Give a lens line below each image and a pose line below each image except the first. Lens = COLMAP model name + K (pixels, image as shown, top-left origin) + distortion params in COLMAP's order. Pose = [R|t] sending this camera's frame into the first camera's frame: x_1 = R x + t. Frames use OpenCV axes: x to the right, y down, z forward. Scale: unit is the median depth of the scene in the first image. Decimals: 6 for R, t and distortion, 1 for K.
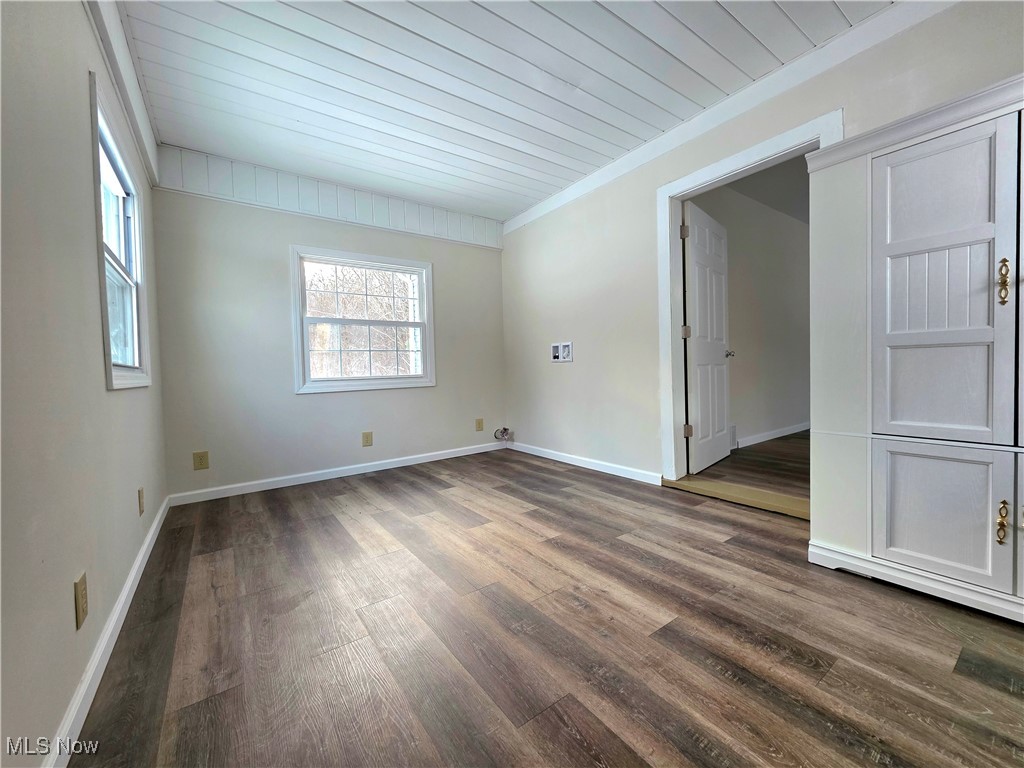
lens RADIAL K [[408.7, 0, 515.0], [0, 408.7, 377.7], [0, 0, 1]] dist [0.001988, -0.000266]
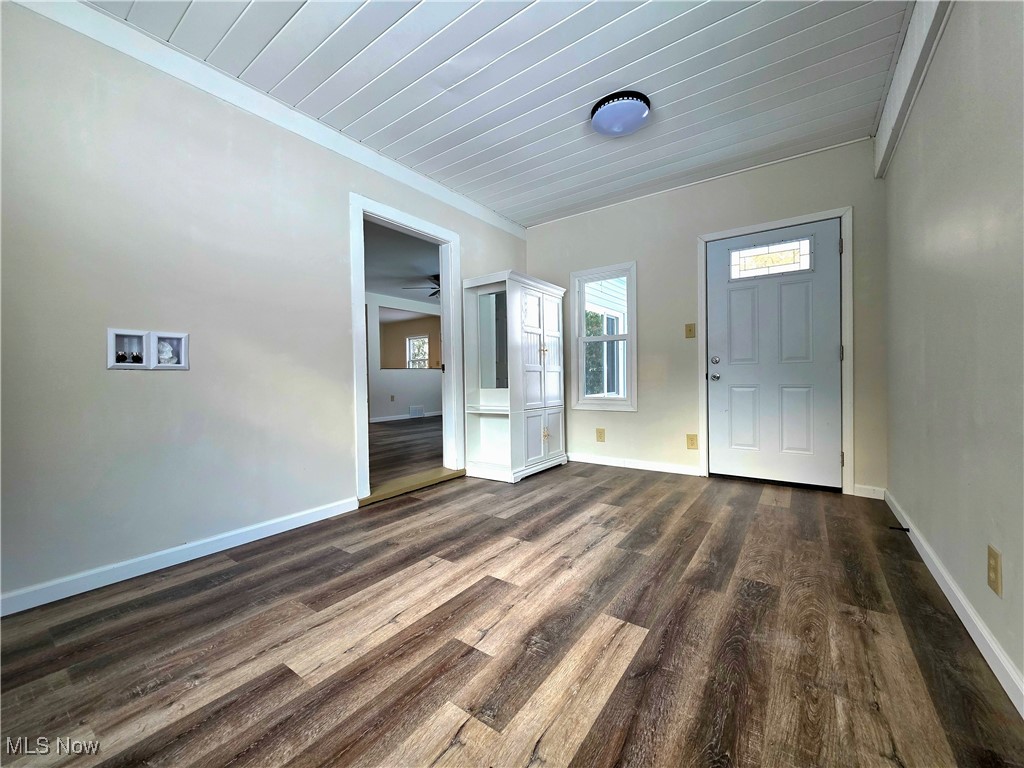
lens RADIAL K [[408.7, 0, 512.3], [0, 408.7, 377.0], [0, 0, 1]] dist [0.001988, -0.000266]
pose [[-0.315540, 0.035017, 0.948266, -0.756680], [0.047047, 0.998667, -0.021223, 0.002949], [-0.947745, 0.037917, -0.316766, 1.119776]]
